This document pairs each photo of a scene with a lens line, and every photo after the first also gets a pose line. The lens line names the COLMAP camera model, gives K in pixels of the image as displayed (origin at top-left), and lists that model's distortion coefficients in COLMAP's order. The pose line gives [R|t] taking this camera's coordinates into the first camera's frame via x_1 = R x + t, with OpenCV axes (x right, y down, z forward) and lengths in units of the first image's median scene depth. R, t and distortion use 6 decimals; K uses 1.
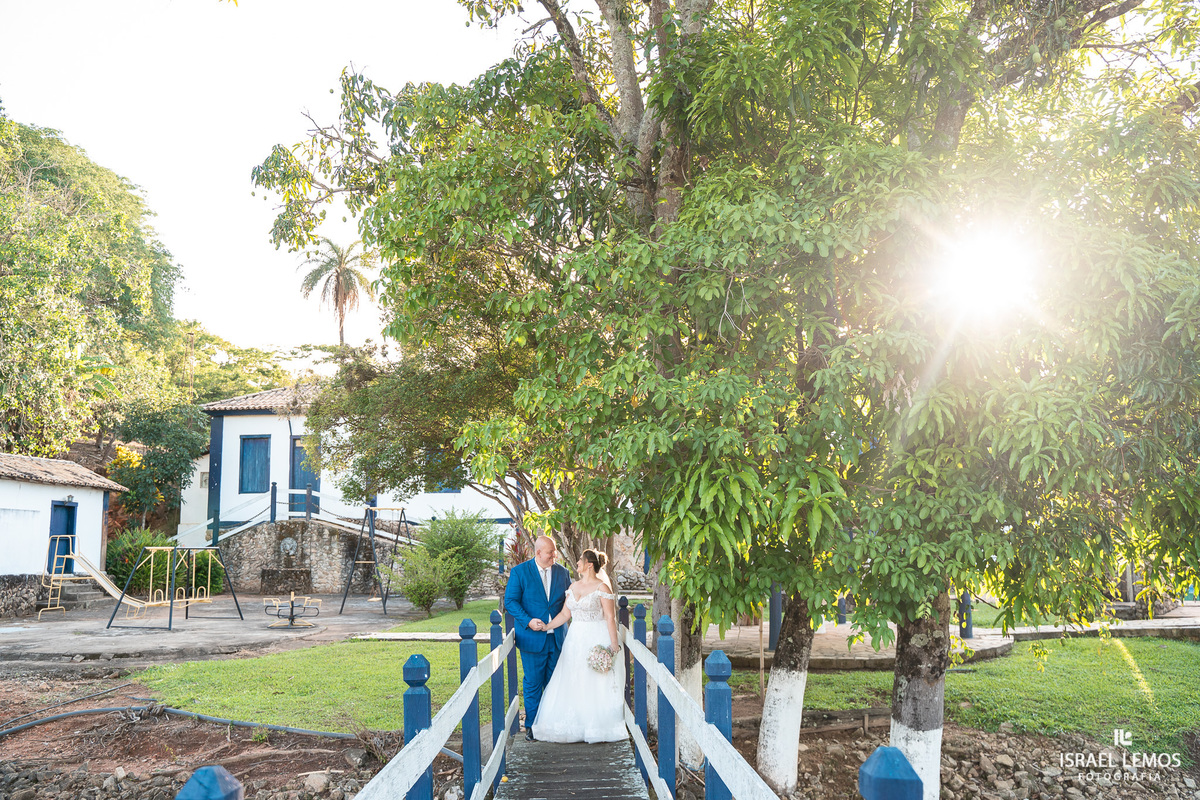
lens RADIAL K [[972.2, 0, 598.9], [0, 972.2, 398.1], [0, 0, 1]] dist [-0.117626, 0.087194]
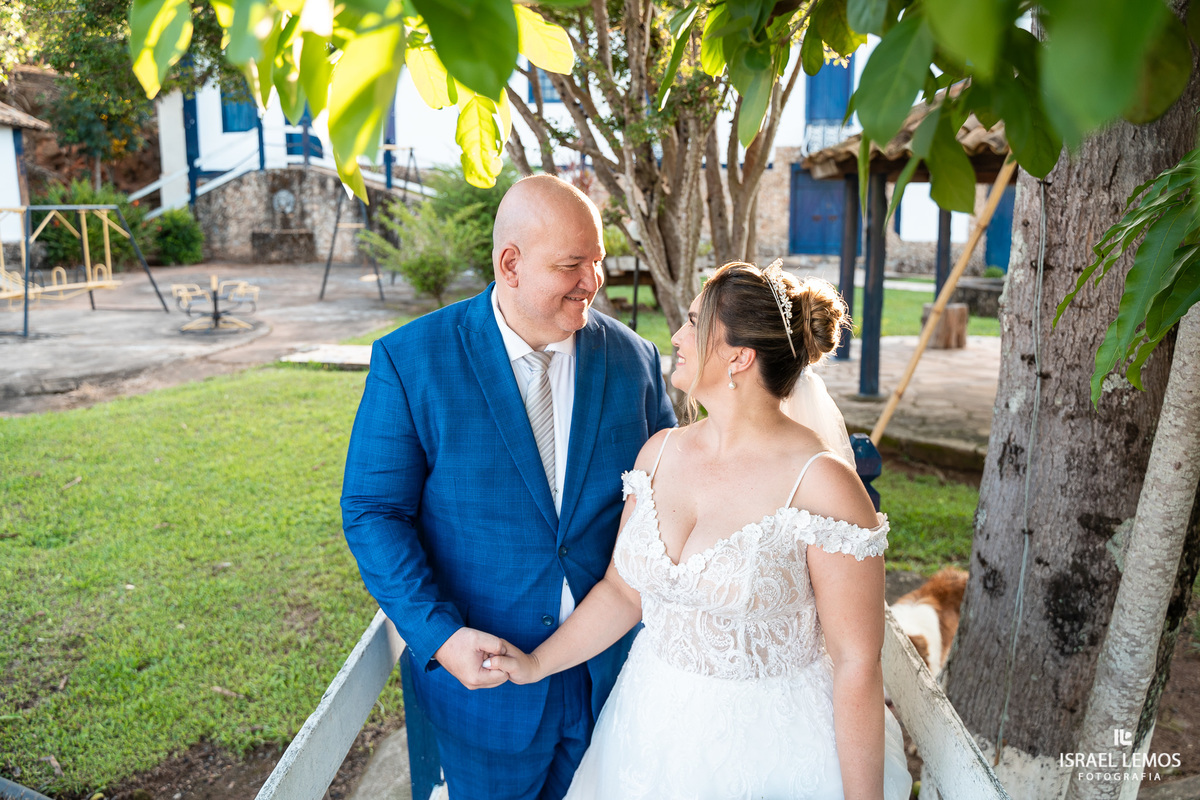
lens RADIAL K [[972.2, 0, 598.9], [0, 972.2, 398.1], [0, 0, 1]] dist [-0.117626, 0.087194]
pose [[0.996657, 0.030907, -0.075630, -0.007357], [-0.002799, 0.938059, 0.346463, 0.035278], [0.081654, -0.345093, 0.935010, 0.245556]]
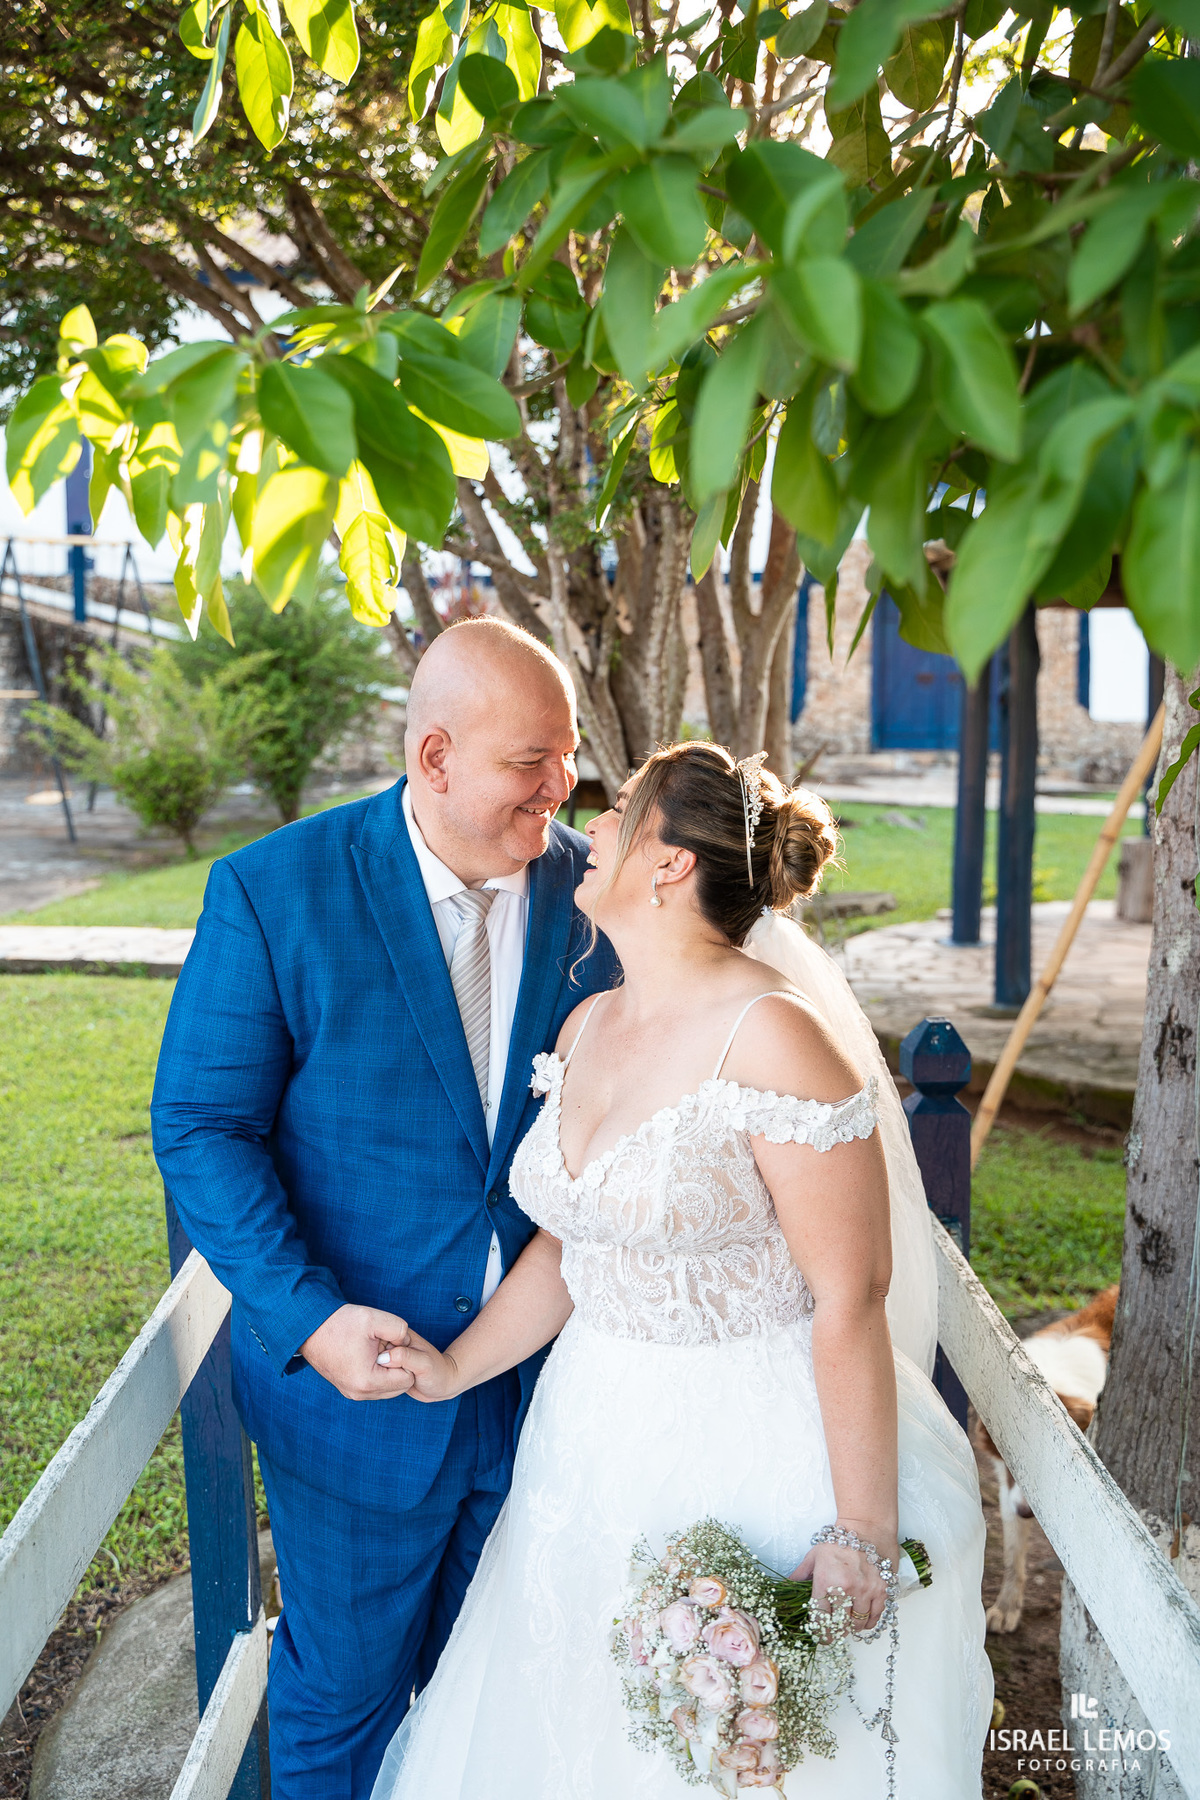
lens RADIAL K [[1972.2, 0, 585.7], [0, 1972.2, 921.6], [0, 0, 1]] dist [-0.027984, 0.015988]
pose [[0.999272, 0.018664, -0.033273, -0.006430], [-0.008356, 0.958056, 0.286459, 0.032302], [0.037224, -0.285973, 0.957514, 0.225374]]
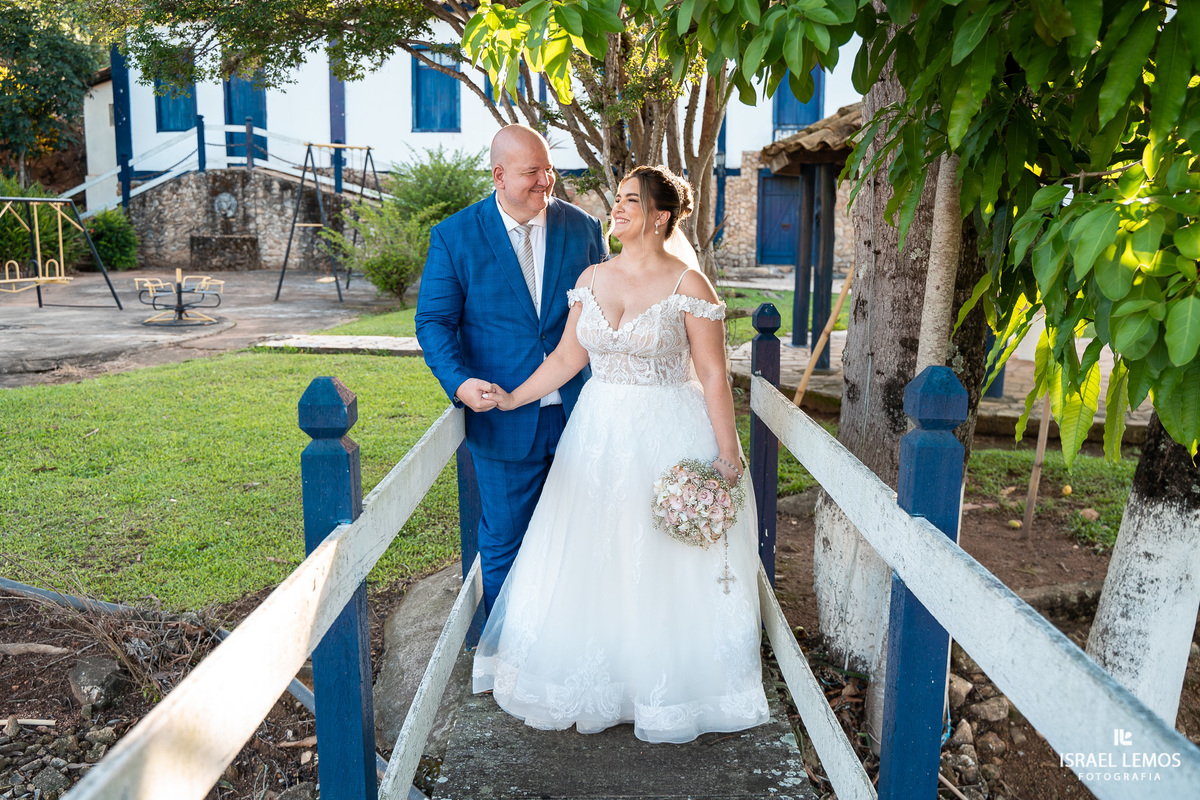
lens RADIAL K [[1090.2, 0, 600.1], [0, 1090.2, 406.5], [0, 0, 1]] dist [-0.091813, 0.092767]
pose [[0.999035, 0.028974, -0.033016, -0.007726], [-0.017009, 0.948146, 0.317379, 0.035317], [0.040500, -0.316511, 0.947724, 0.187847]]
